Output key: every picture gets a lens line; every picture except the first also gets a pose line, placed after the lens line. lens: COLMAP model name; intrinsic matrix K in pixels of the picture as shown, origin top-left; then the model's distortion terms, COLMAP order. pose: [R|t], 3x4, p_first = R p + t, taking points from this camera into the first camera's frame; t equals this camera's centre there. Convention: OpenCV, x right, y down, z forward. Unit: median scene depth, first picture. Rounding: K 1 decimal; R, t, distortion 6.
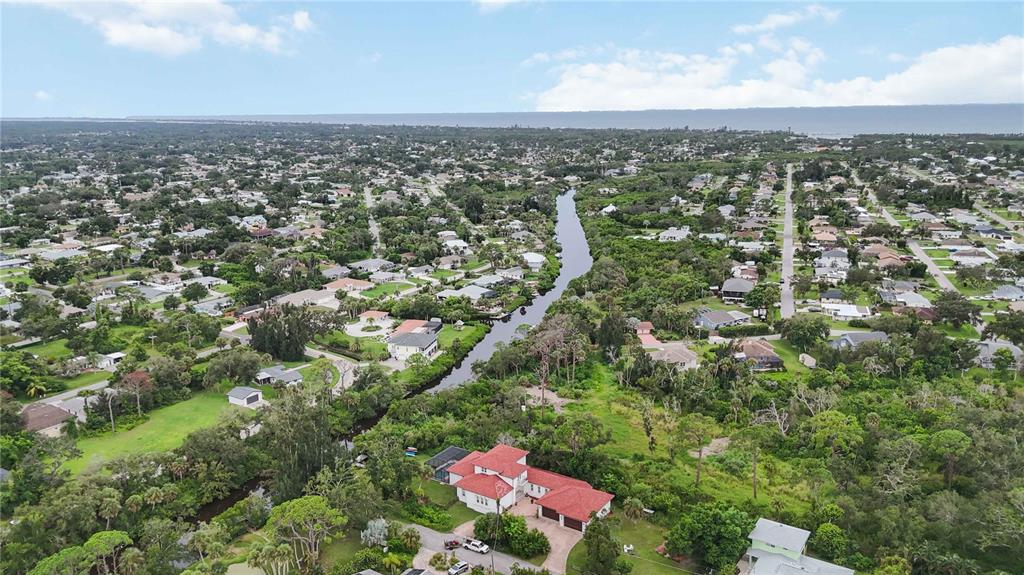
lens RADIAL K [[753.1, 0, 511.5], [0, 753.1, 285.4], [0, 0, 1]] dist [0.084484, -0.090582]
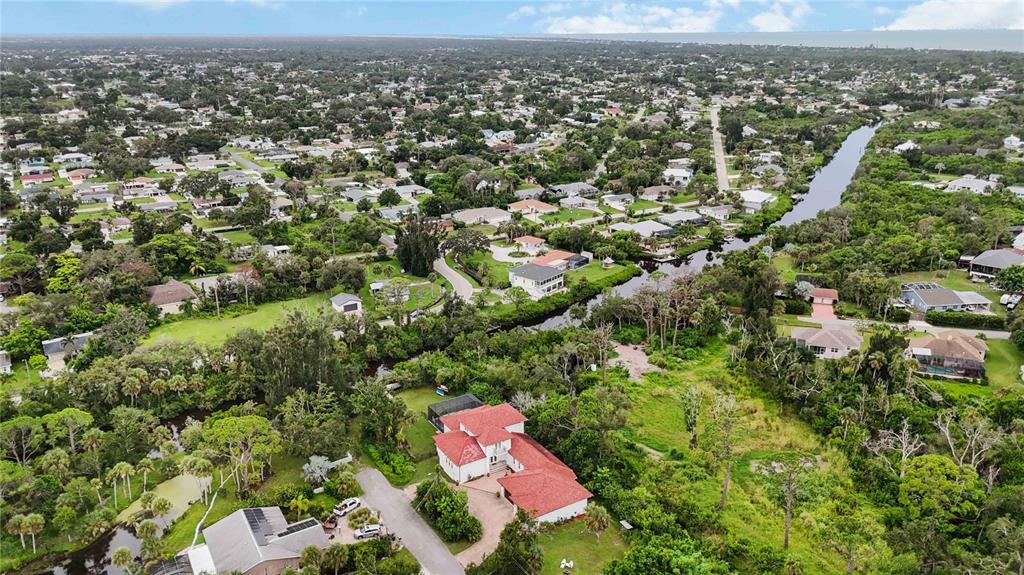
lens RADIAL K [[753.1, 0, 511.5], [0, 753.1, 285.4], [0, 0, 1]] dist [0.084484, -0.090582]
pose [[0.906780, 0.143409, -0.396464, 0.209397], [-0.103838, 0.987370, 0.119656, -0.018402], [0.408617, -0.067334, 0.910219, 0.149544]]
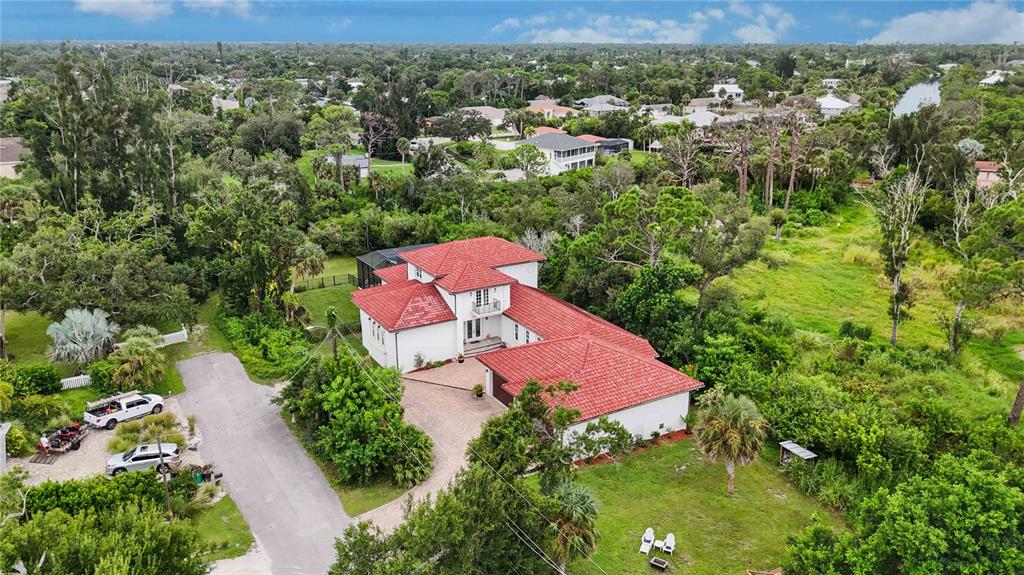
lens RADIAL K [[753.1, 0, 511.5], [0, 753.1, 285.4], [0, 0, 1]] dist [0.084484, -0.090582]
pose [[0.899346, 0.146084, -0.412112, 0.115947], [-0.111478, 0.987996, 0.106945, 0.125876], [0.422788, -0.050239, 0.904835, 0.402755]]
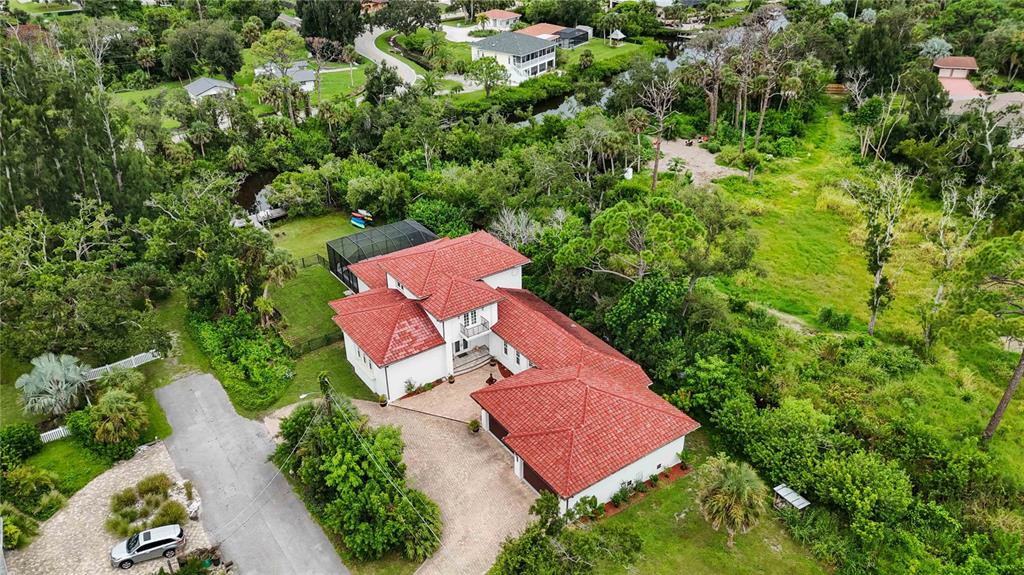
lens RADIAL K [[753.1, 0, 511.5], [0, 753.1, 285.4], [0, 0, 1]] dist [0.084484, -0.090582]
pose [[0.930592, 0.182296, -0.317436, 0.093446], [-0.084956, 0.951056, 0.297111, 0.074739], [0.356062, -0.249521, 0.900533, 0.411709]]
